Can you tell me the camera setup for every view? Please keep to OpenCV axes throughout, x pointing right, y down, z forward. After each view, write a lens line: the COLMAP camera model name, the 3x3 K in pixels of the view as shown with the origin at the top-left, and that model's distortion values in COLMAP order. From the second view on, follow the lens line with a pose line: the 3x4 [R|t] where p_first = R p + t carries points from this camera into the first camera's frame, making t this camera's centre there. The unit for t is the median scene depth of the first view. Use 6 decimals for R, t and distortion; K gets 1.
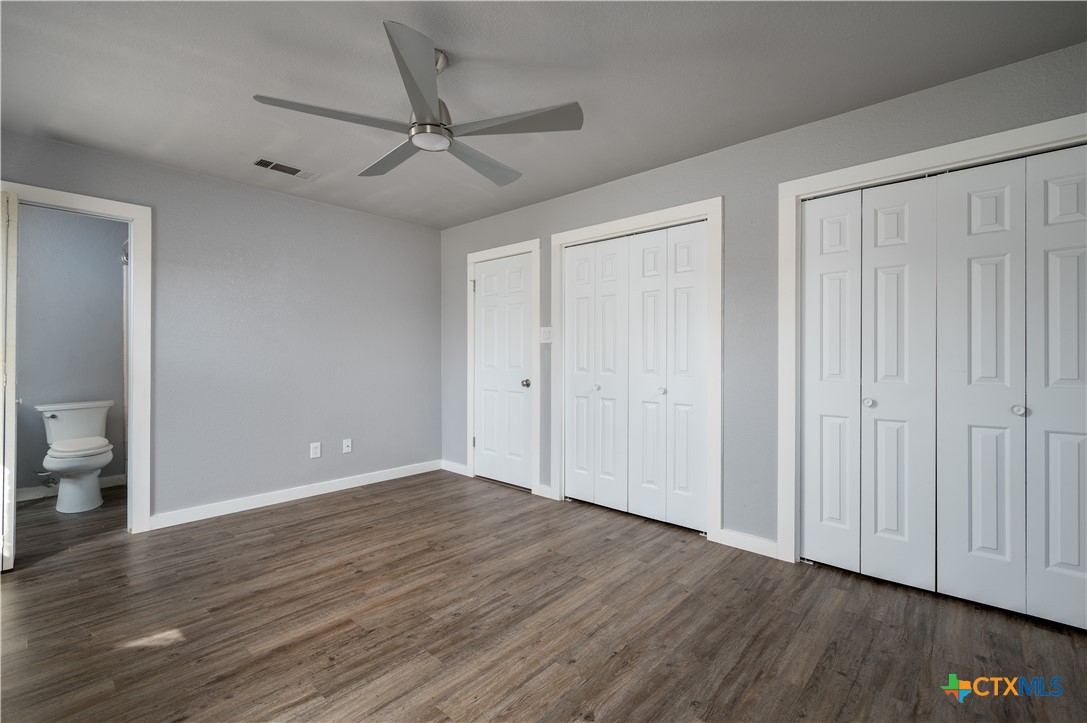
lens RADIAL K [[481.2, 0, 545.9], [0, 481.2, 356.9], [0, 0, 1]] dist [-0.001245, -0.000179]
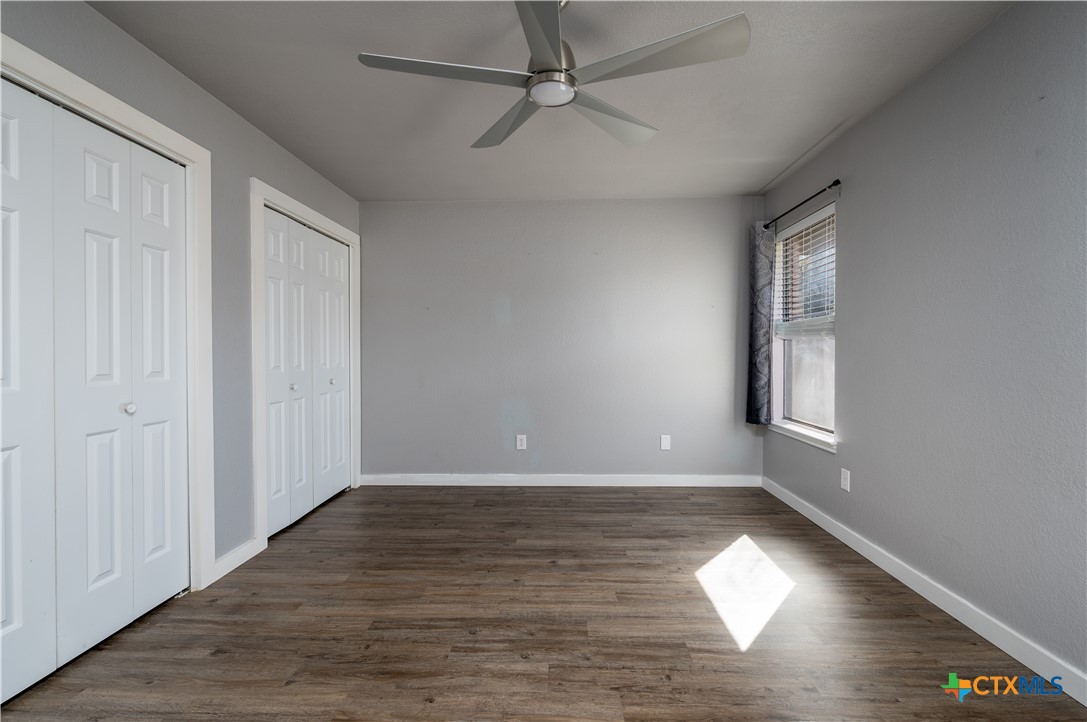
lens RADIAL K [[481.2, 0, 546.7], [0, 481.2, 358.0], [0, 0, 1]] dist [-0.001245, -0.000179]
pose [[-0.651722, -0.008114, 0.758414, -0.937847], [0.003070, 0.999906, 0.013335, 0.002417], [-0.758451, 0.011019, -0.651636, 1.681970]]
